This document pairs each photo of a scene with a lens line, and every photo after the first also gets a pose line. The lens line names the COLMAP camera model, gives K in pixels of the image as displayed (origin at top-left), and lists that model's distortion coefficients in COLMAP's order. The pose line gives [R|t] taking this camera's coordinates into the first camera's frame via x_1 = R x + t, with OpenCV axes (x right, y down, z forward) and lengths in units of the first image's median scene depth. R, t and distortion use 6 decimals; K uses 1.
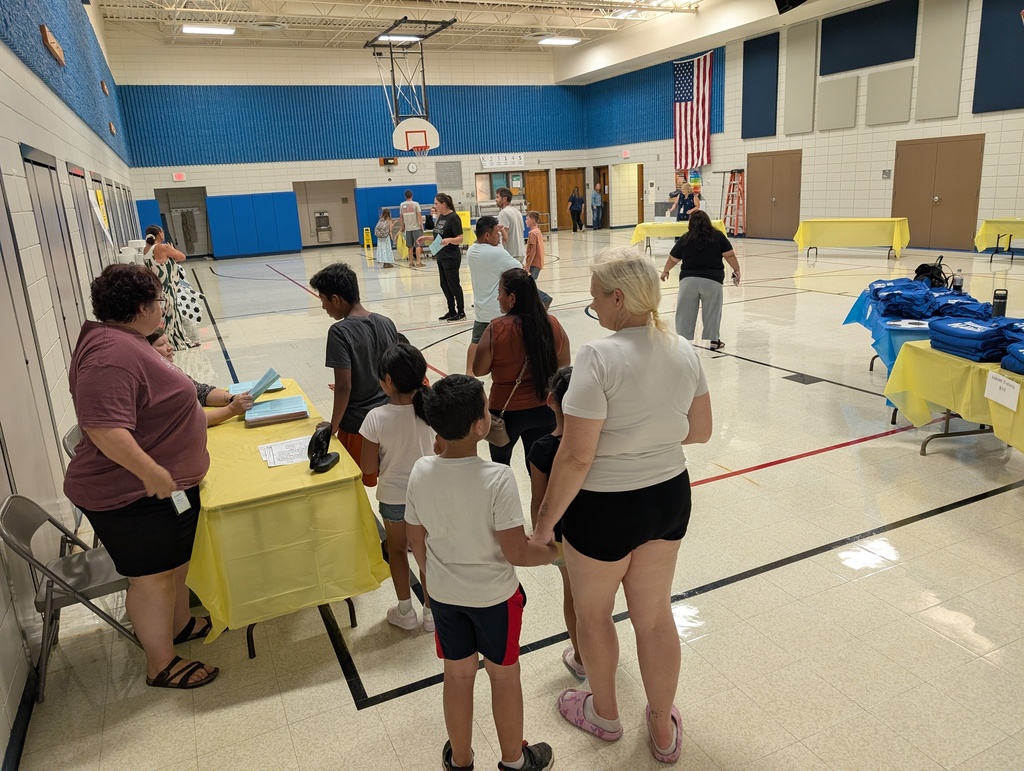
lens RADIAL K [[760.4, 0, 512.0], [0, 760.4, 385.5], [0, 0, 1]] dist [0.039777, -0.051909]
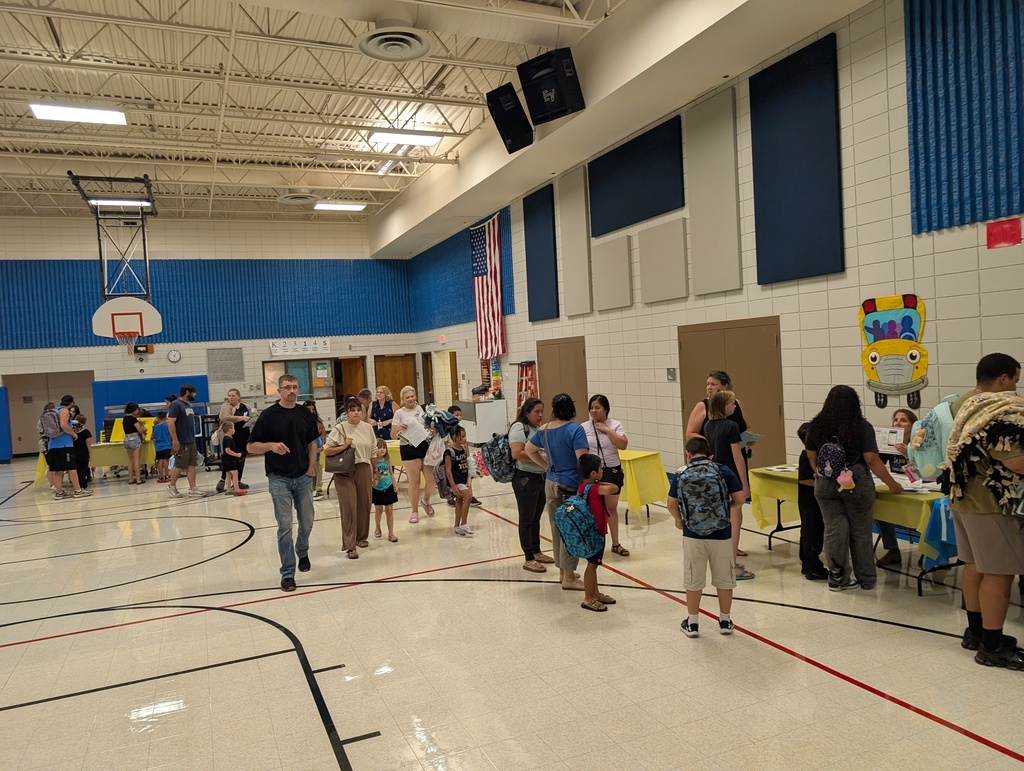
lens RADIAL K [[760.4, 0, 512.0], [0, 760.4, 385.5], [0, 0, 1]] dist [0.039777, -0.051909]
pose [[0.998797, -0.001103, -0.049020, 0.302210], [-0.009733, 0.975394, -0.220252, -0.095849], [0.048057, 0.220464, 0.974210, 0.283654]]
